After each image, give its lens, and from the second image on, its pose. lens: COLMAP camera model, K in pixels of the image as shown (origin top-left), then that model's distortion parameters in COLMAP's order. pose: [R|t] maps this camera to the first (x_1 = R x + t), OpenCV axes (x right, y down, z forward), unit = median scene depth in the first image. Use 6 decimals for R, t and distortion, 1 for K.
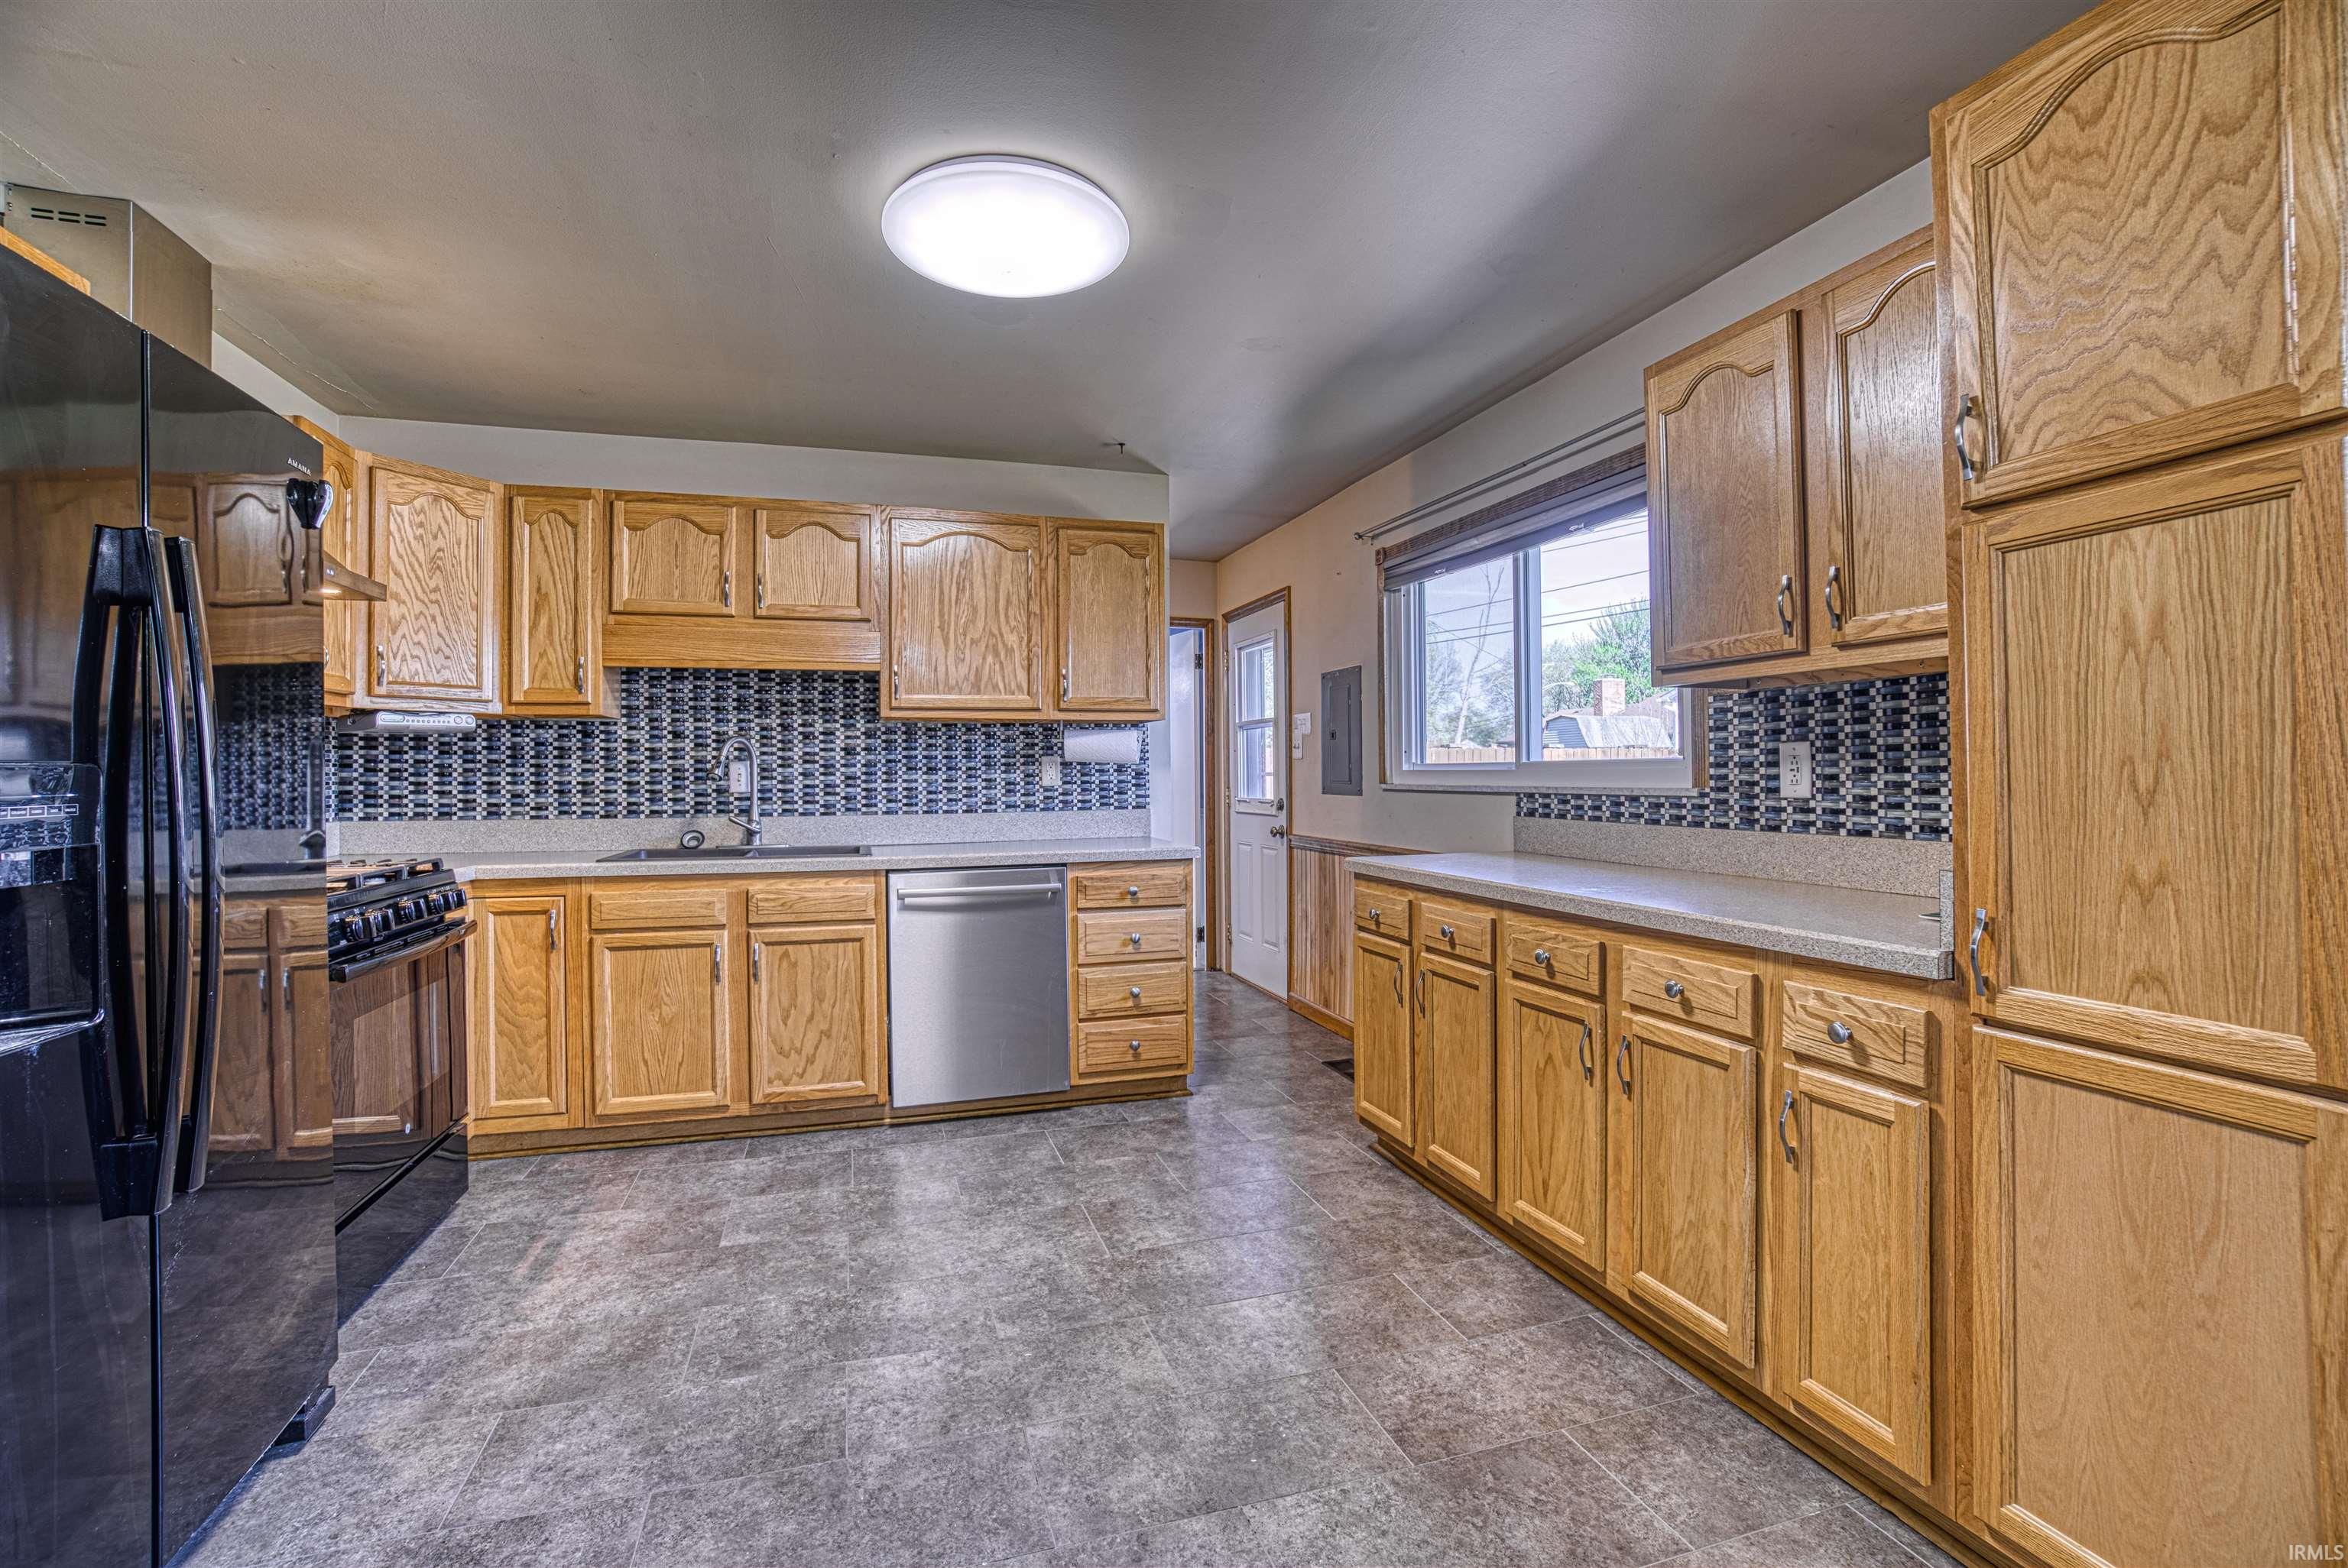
lens RADIAL K [[1021.2, 0, 1163.2], [0, 1021.2, 766.7], [0, 0, 1]] dist [-0.064805, 0.022205]
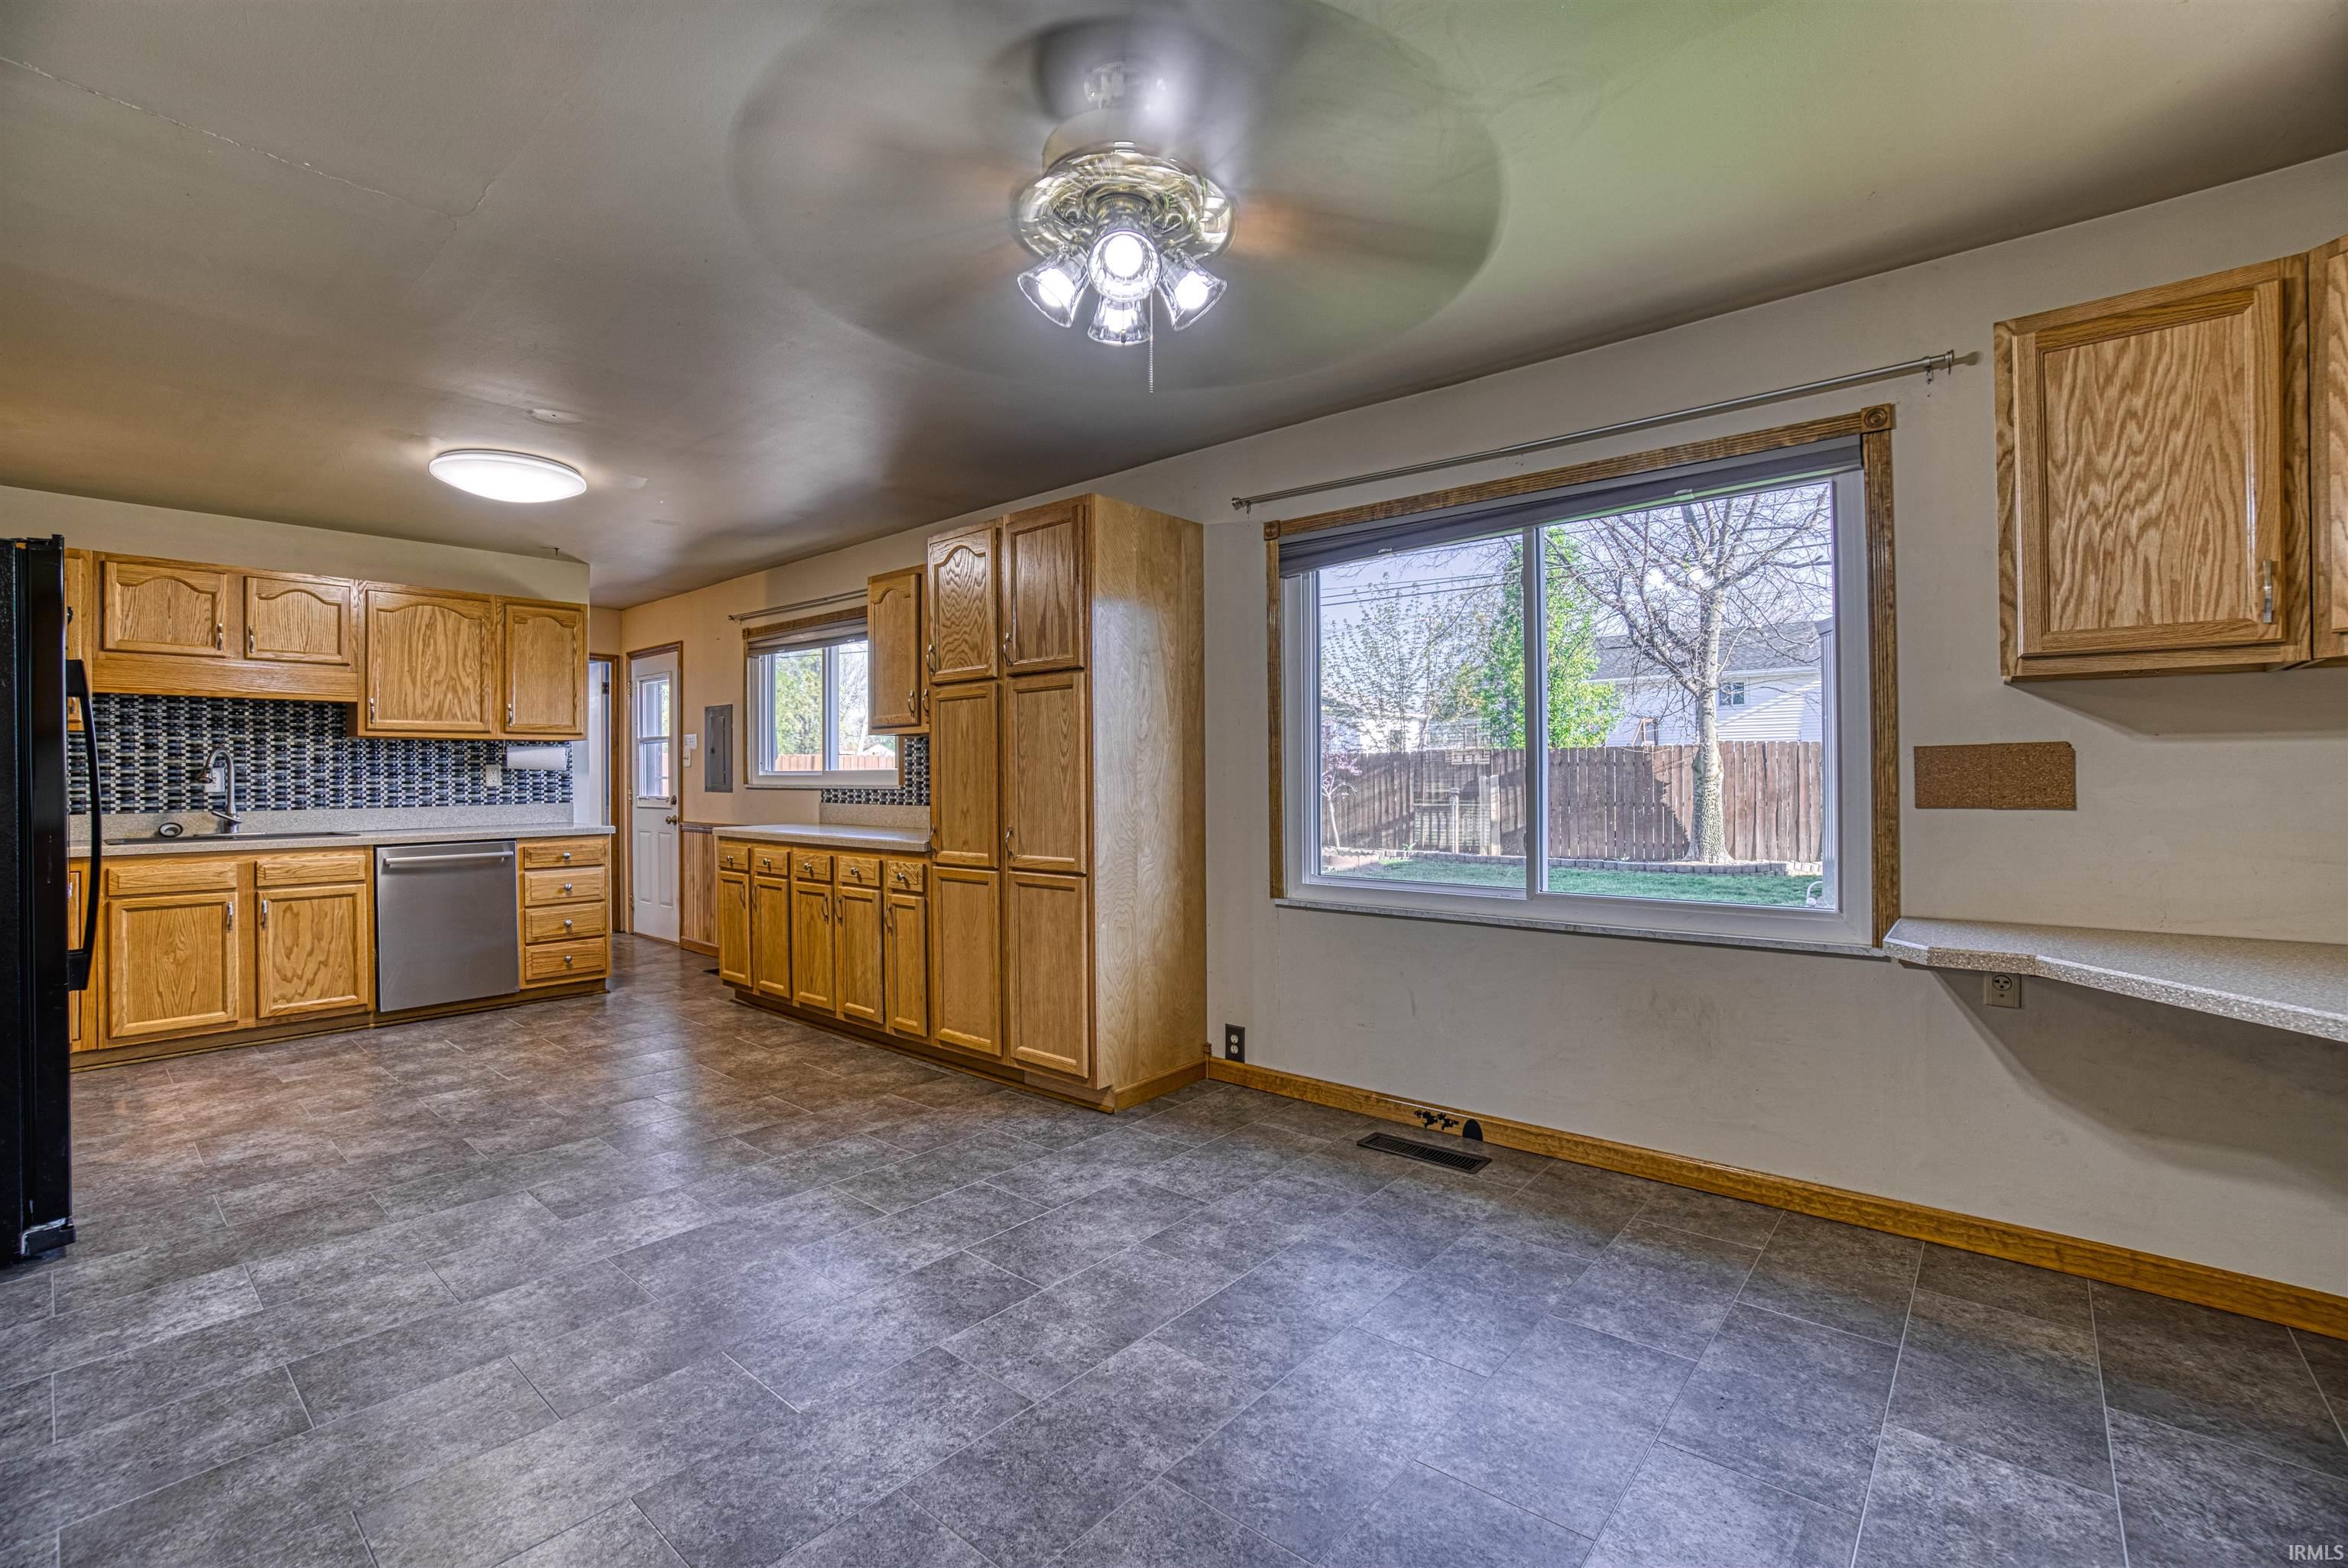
lens RADIAL K [[1021.2, 0, 1163.2], [0, 1021.2, 766.7], [0, 0, 1]] dist [-0.064805, 0.022205]
pose [[0.846652, 0.005212, 0.532121, -0.067180], [-0.003441, 0.999985, -0.004319, -0.005582], [-0.532135, 0.001826, 0.846657, -0.687515]]
